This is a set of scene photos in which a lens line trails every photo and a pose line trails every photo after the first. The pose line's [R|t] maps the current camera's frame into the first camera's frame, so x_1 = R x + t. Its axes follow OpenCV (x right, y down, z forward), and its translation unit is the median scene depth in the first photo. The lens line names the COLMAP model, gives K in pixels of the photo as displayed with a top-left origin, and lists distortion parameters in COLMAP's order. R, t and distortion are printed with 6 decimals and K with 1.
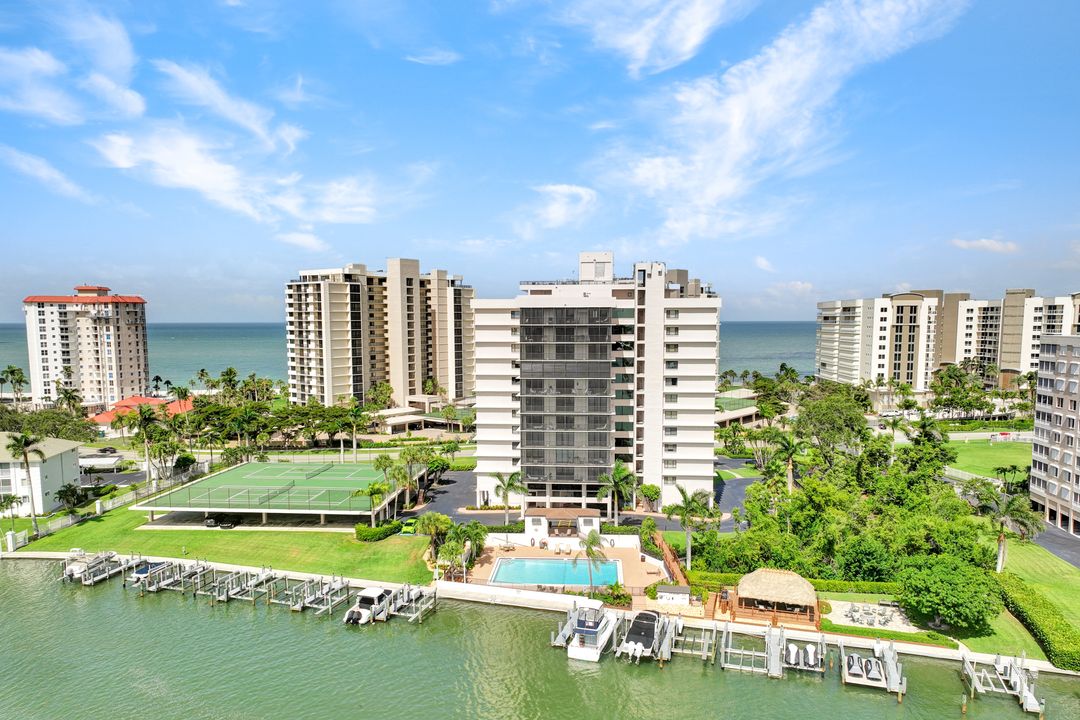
lens RADIAL K [[761.1, 0, 545.7], [0, 761.1, 358.0], [0, 0, 1]] dist [0.011601, 0.003504]
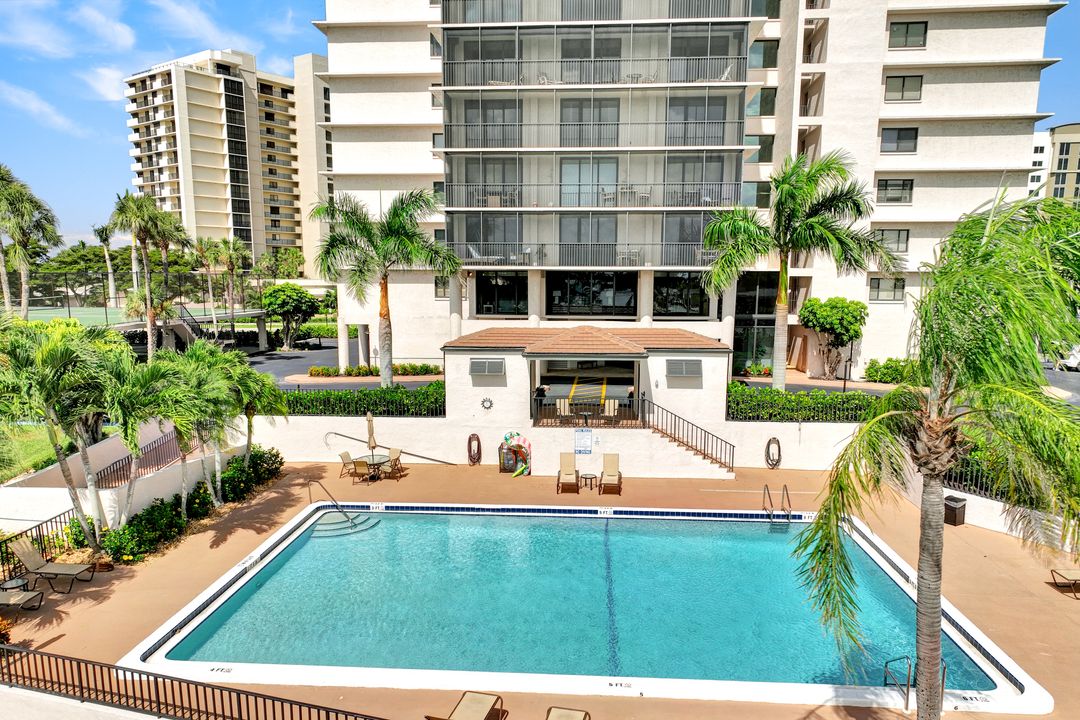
lens RADIAL K [[761.1, 0, 545.7], [0, 761.1, 358.0], [0, 0, 1]] dist [0.011601, 0.003504]
pose [[0.999899, 0.008315, 0.011535, 0.004475], [-0.008972, 0.998268, 0.058140, 0.175163], [-0.011031, -0.058238, 0.998242, 0.662307]]
